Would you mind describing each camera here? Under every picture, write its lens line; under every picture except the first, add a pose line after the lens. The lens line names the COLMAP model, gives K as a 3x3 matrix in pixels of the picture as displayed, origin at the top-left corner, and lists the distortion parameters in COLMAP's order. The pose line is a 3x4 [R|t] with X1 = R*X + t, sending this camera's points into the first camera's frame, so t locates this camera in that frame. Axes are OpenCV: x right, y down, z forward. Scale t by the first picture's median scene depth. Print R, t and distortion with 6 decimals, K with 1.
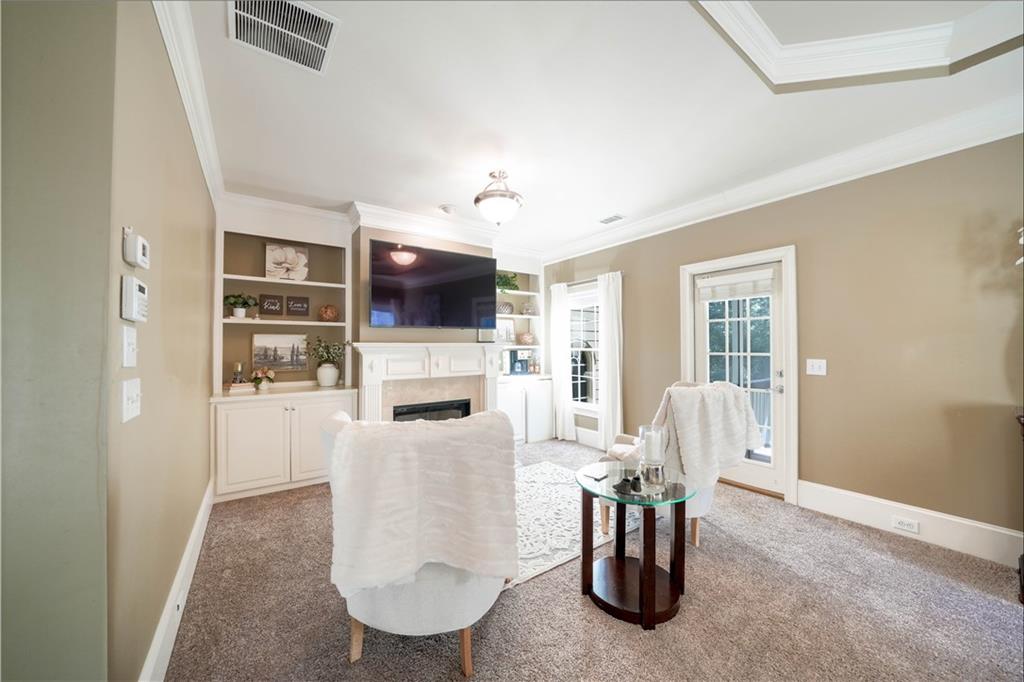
lens RADIAL K [[365.3, 0, 512.0], [0, 365.3, 341.0], [0, 0, 1]] dist [-0.017973, 0.000044]
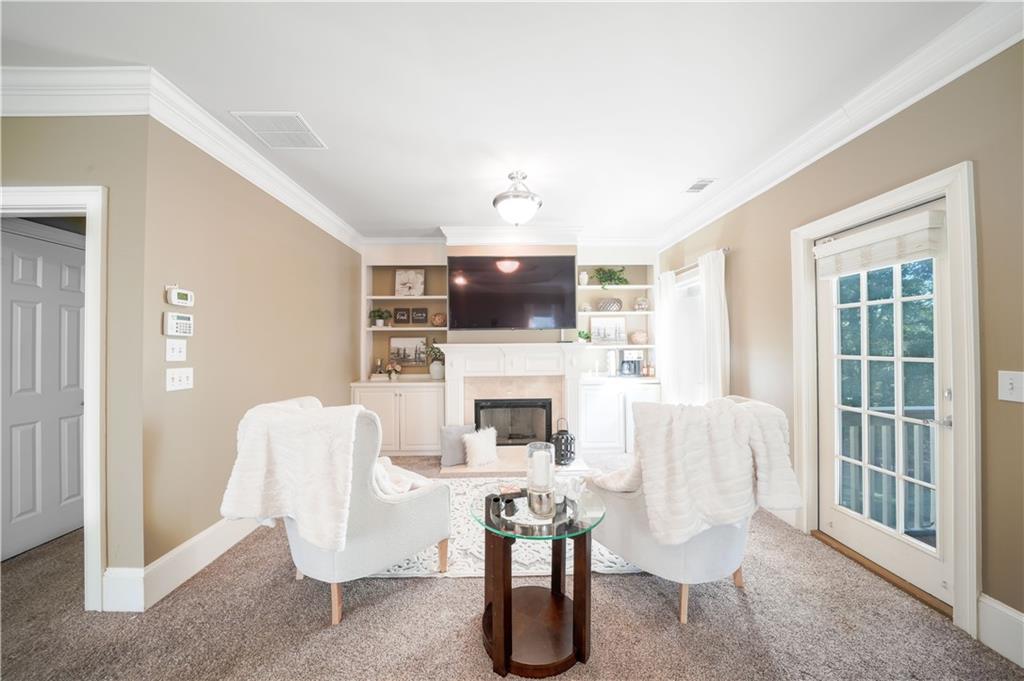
lens RADIAL K [[354.1, 0, 510.3], [0, 354.1, 343.7], [0, 0, 1]] dist [-0.020412, 0.000142]
pose [[0.829368, -0.006670, -0.558663, 0.389302], [0.012817, 0.999893, 0.007090, -0.001439], [0.558555, -0.013041, 0.829365, 0.146963]]
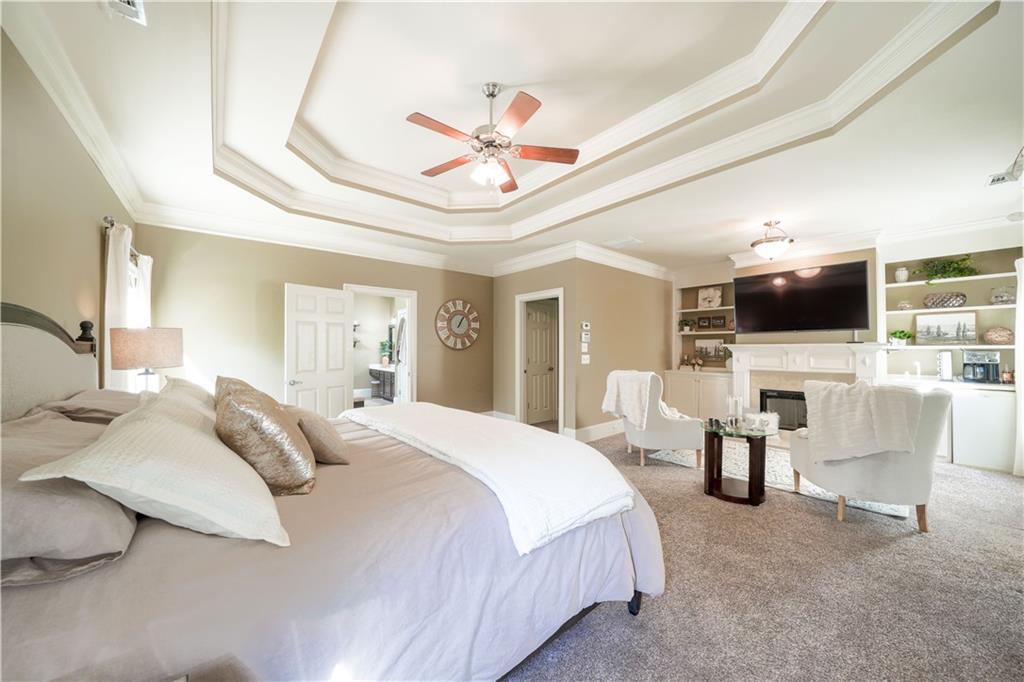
lens RADIAL K [[354.1, 0, 510.3], [0, 354.1, 344.2], [0, 0, 1]] dist [-0.020412, 0.000142]
pose [[0.084904, -0.003322, -0.996384, 0.962715], [0.018006, 0.999836, -0.001799, -0.009734], [0.996226, -0.017788, 0.084950, -0.085713]]
